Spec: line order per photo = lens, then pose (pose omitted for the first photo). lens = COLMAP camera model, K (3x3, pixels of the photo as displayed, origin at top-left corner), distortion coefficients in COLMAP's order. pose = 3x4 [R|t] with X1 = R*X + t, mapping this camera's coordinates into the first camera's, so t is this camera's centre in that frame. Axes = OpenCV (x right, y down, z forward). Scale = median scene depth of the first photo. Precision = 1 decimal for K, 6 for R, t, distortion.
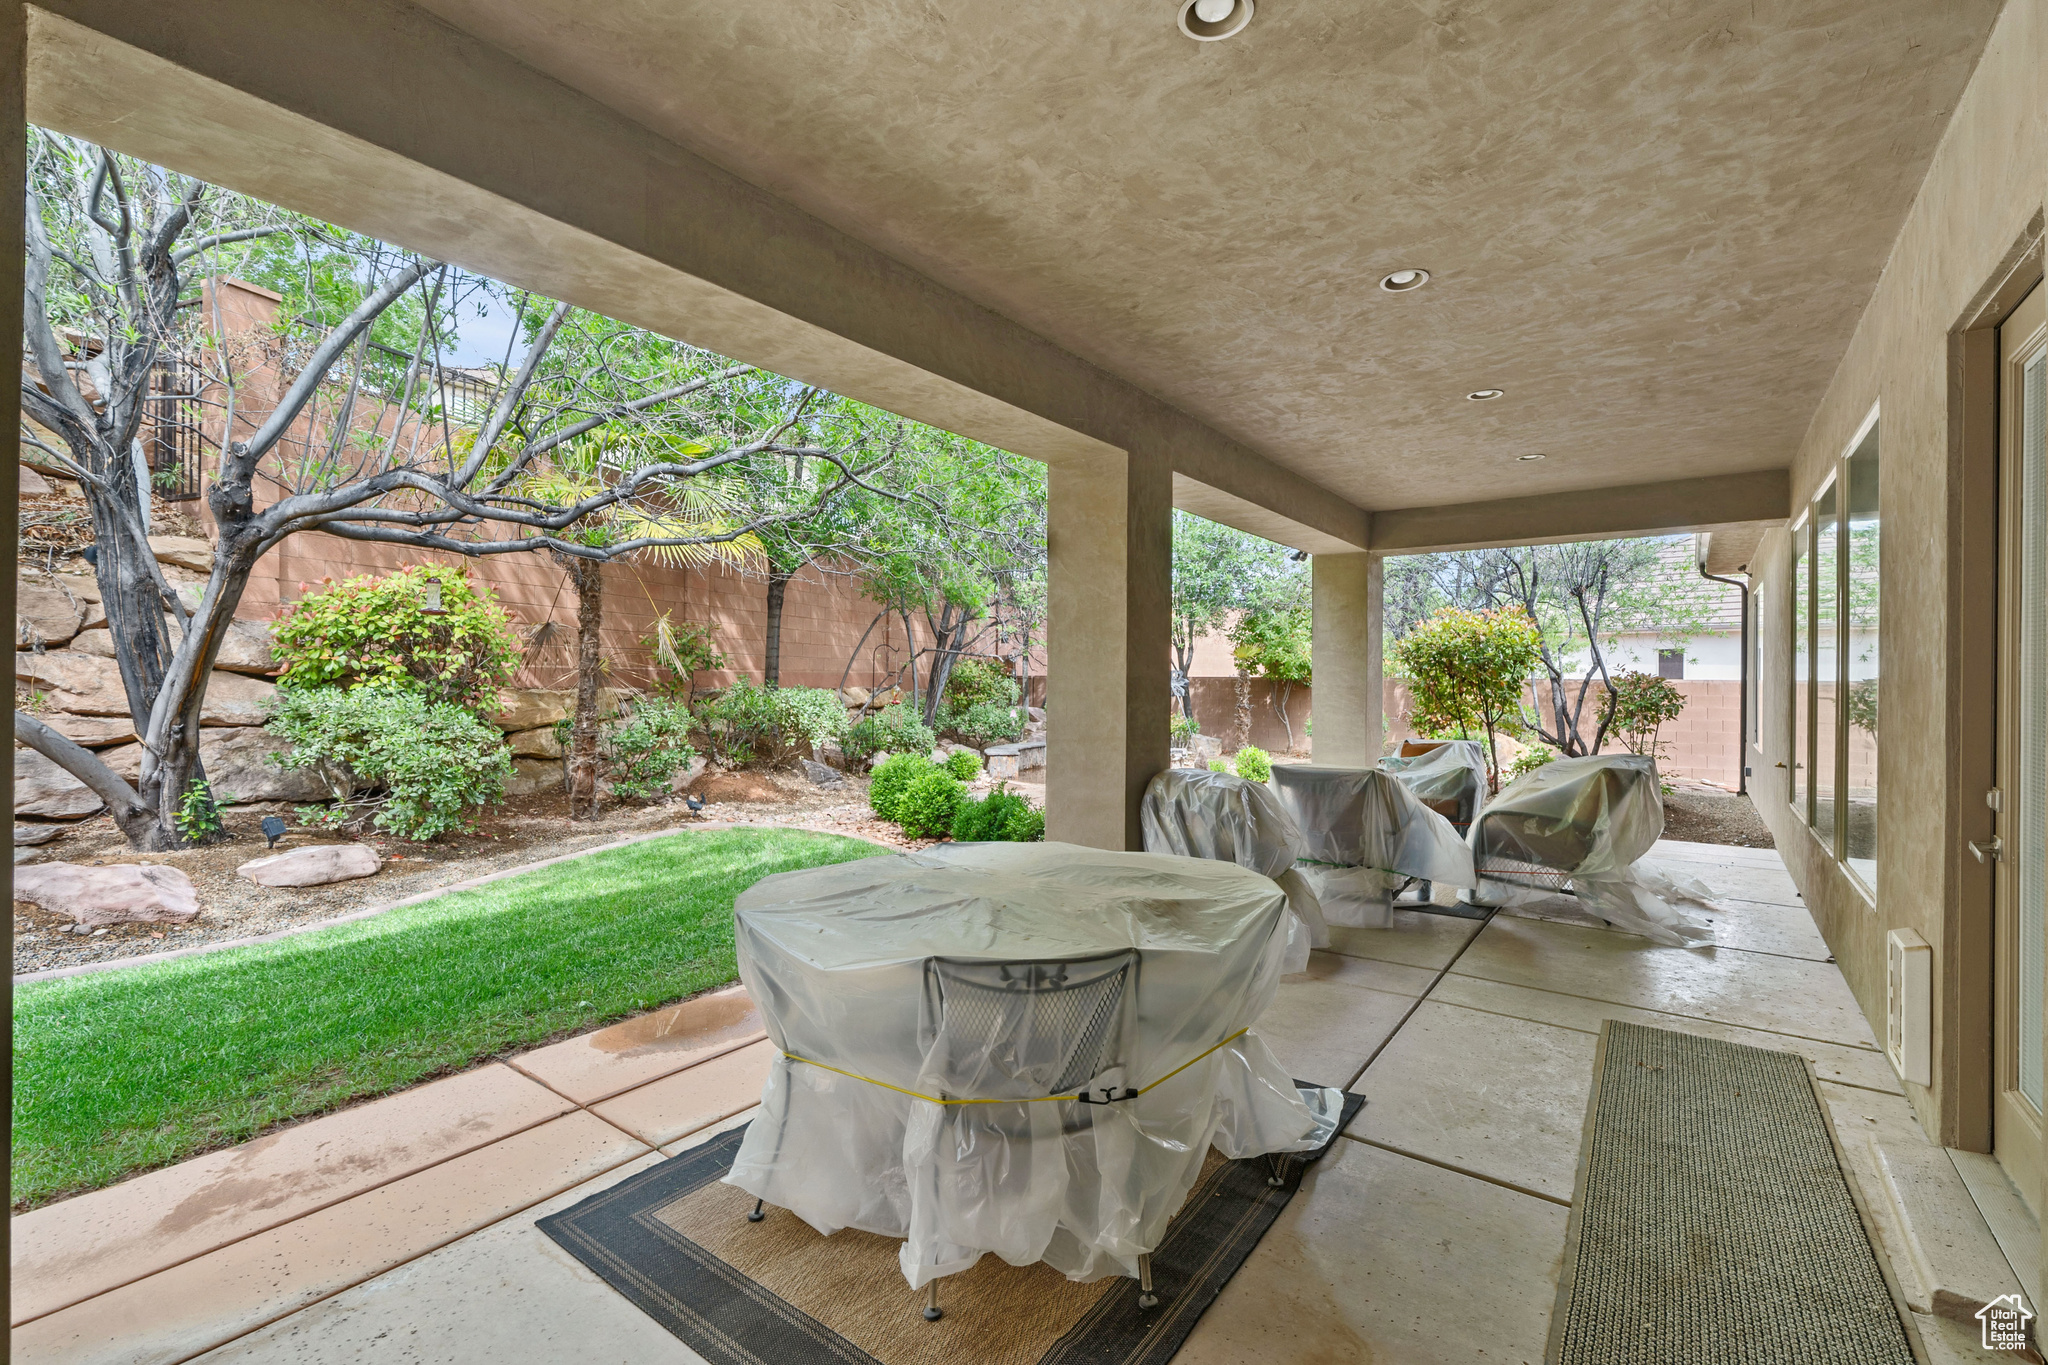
lens RADIAL K [[889.8, 0, 1021.9], [0, 889.8, 681.1], [0, 0, 1]] dist [0.000719, 0.000020]
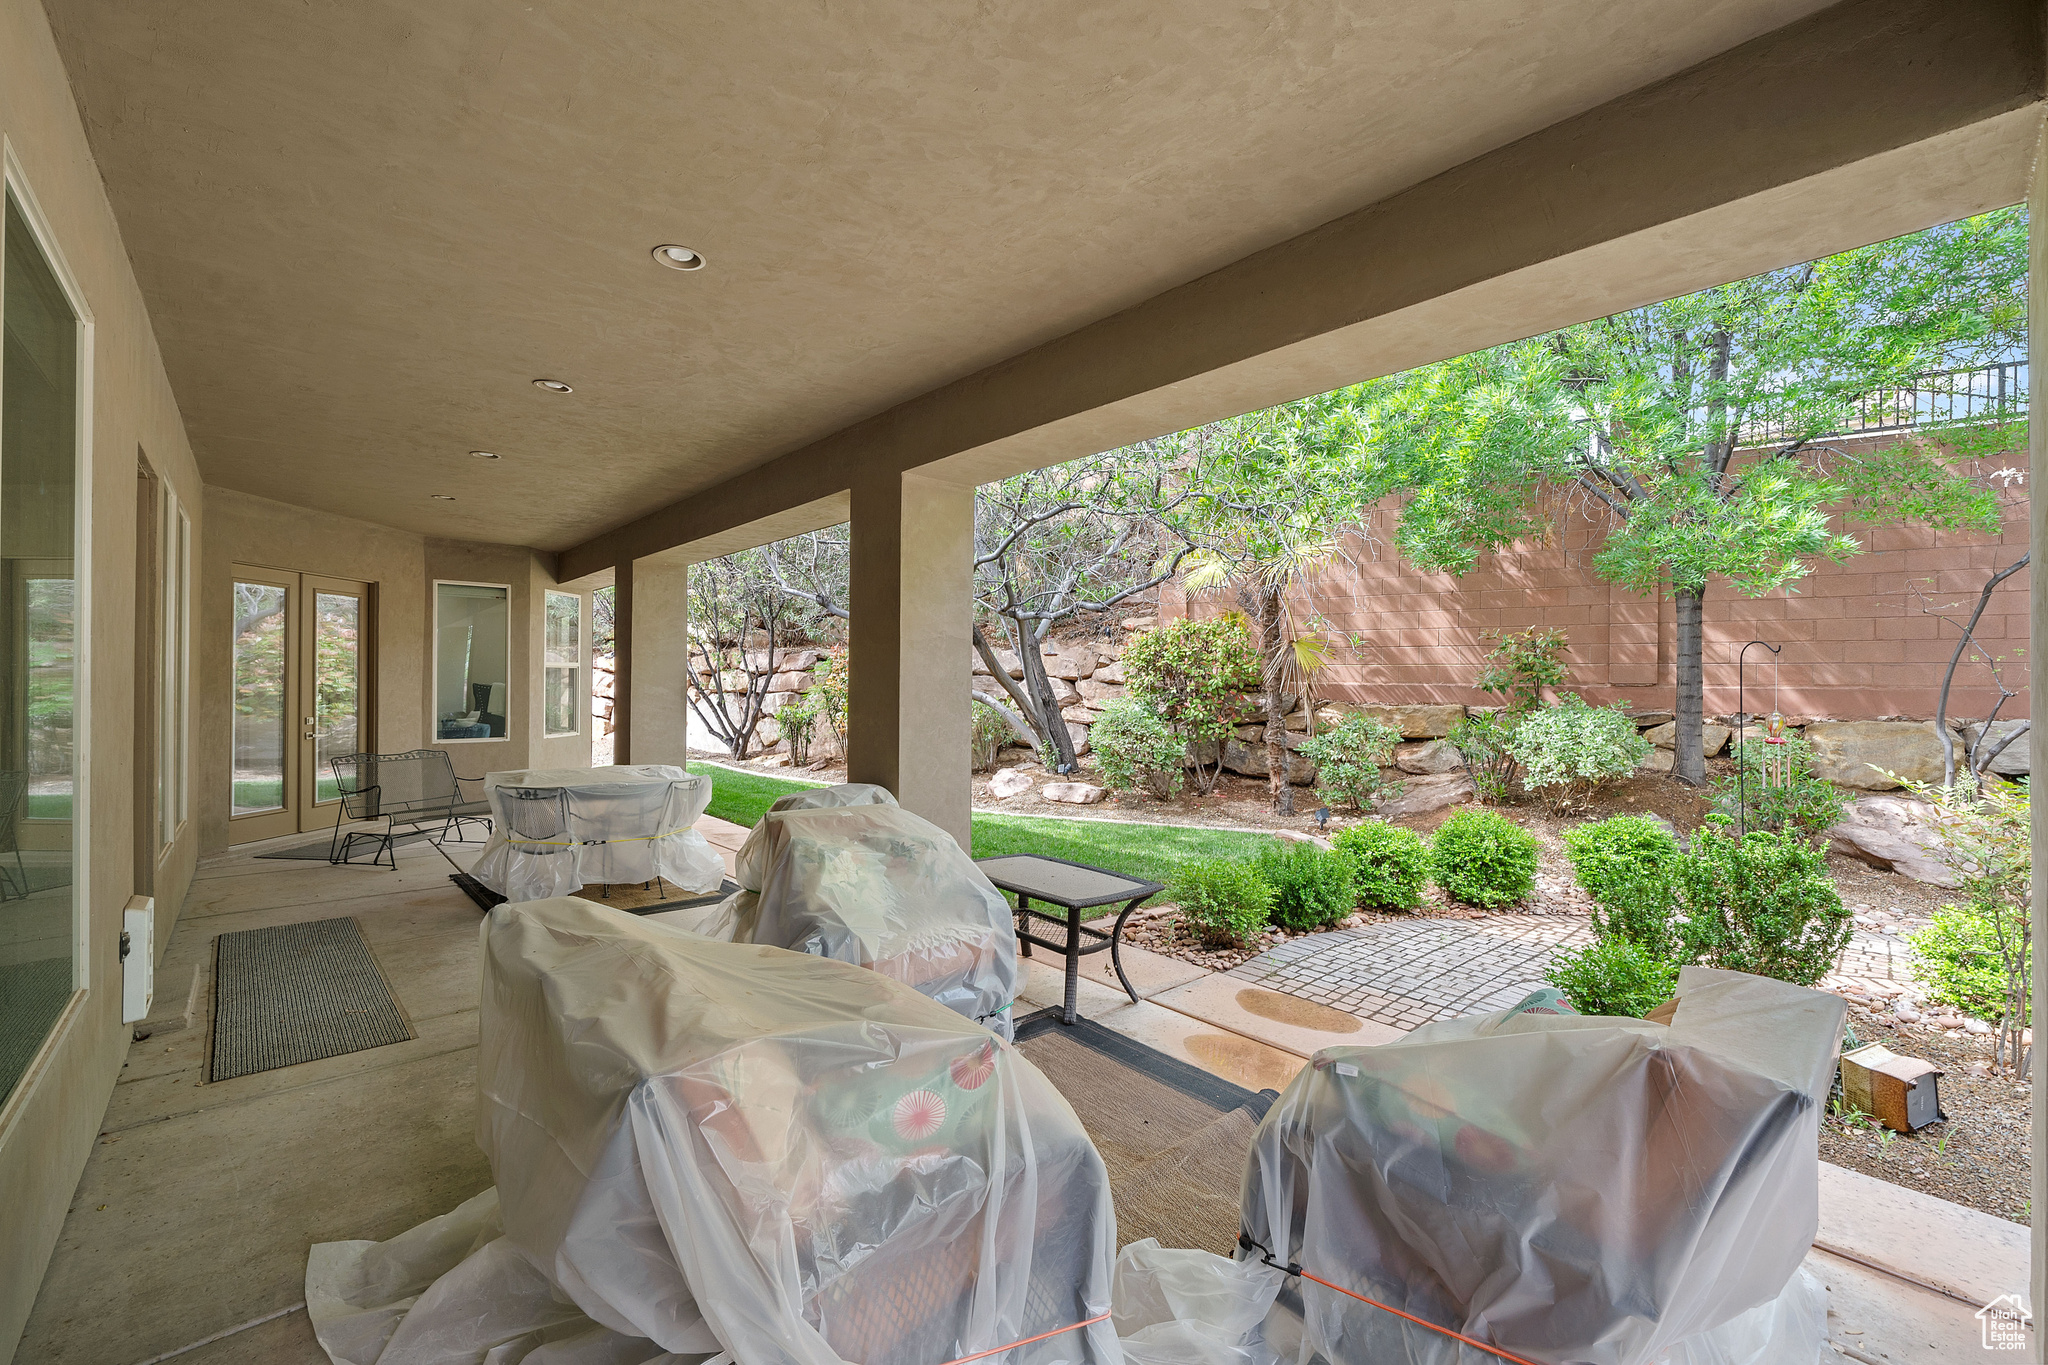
lens RADIAL K [[826.7, 0, 1015.2], [0, 826.7, 682.3], [0, 0, 1]] dist [-0.001658, -0.000055]
pose [[-0.189119, -0.006239, -0.981934, 1.084503], [-0.006273, 0.999967, -0.005145, -0.008222], [0.981934, 0.005186, -0.189152, 1.380779]]
